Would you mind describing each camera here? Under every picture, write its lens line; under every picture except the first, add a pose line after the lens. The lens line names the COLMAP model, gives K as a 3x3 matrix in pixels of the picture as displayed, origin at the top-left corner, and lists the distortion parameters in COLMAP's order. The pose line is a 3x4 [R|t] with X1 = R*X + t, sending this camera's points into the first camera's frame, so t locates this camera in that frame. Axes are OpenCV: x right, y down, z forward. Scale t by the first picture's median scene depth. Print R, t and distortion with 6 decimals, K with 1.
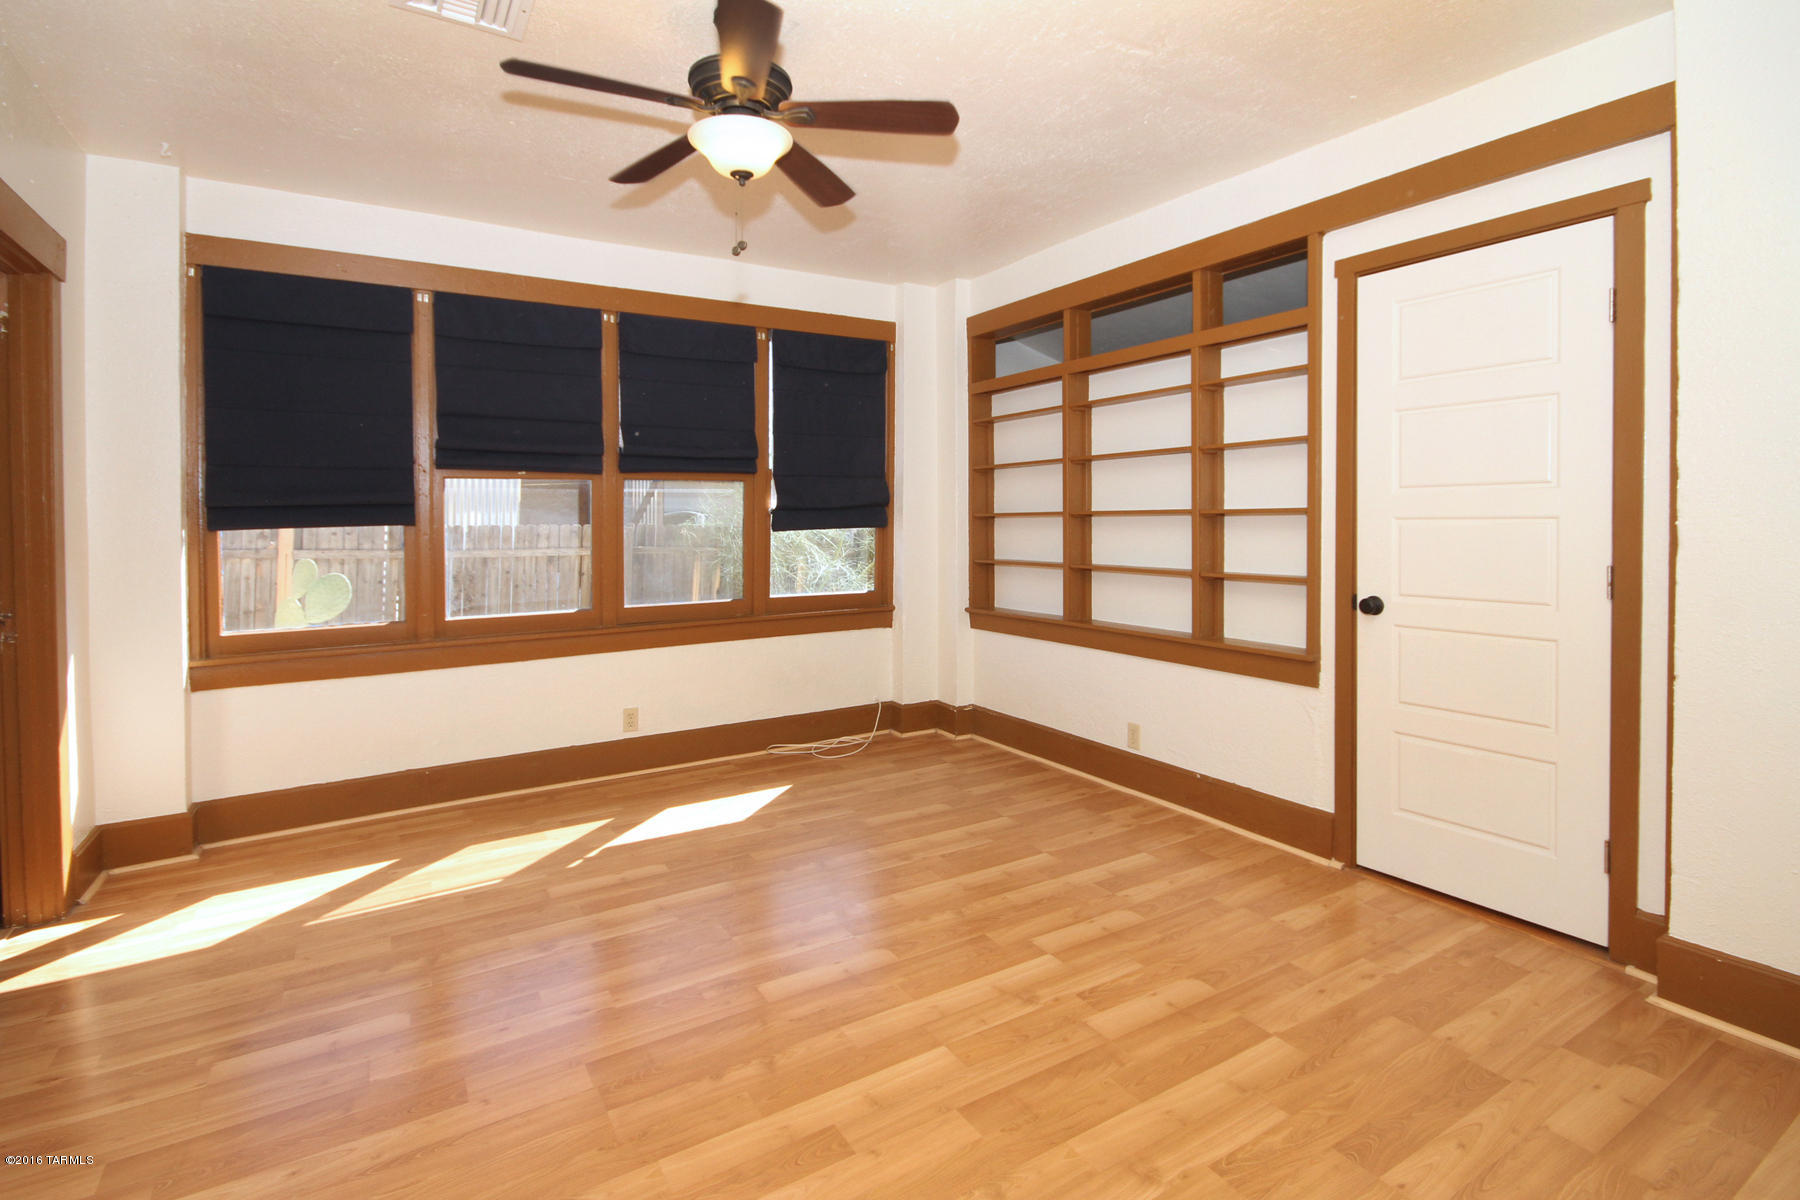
lens RADIAL K [[879.4, 0, 912.6], [0, 879.4, 545.1], [0, 0, 1]] dist [-0.002494, 0.000005]
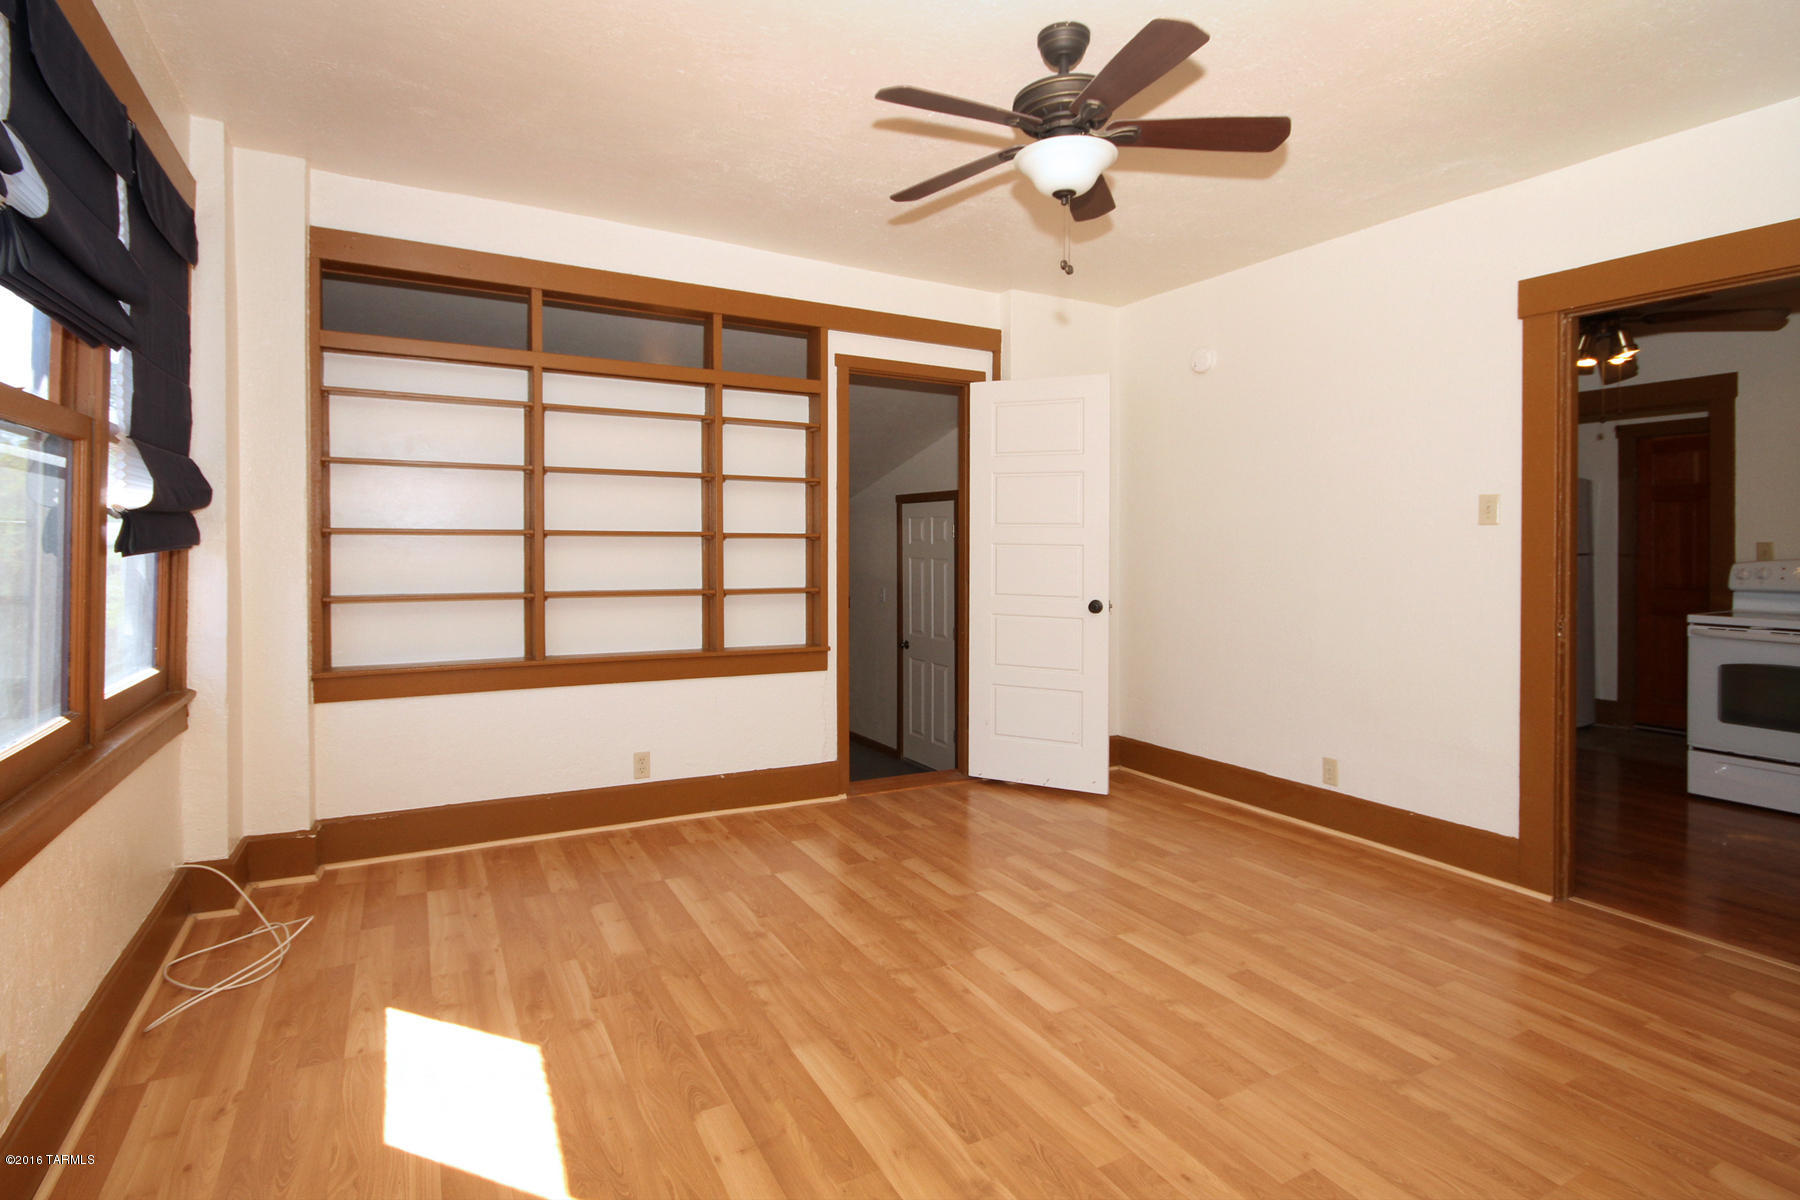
lens RADIAL K [[879.4, 0, 912.6], [0, 879.4, 545.1], [0, 0, 1]] dist [-0.002494, 0.000005]
pose [[0.041178, 0.006828, 0.999129, -0.858704], [0.020195, 0.999767, -0.007665, -0.012059], [-0.998948, 0.020493, 0.041030, 0.812558]]
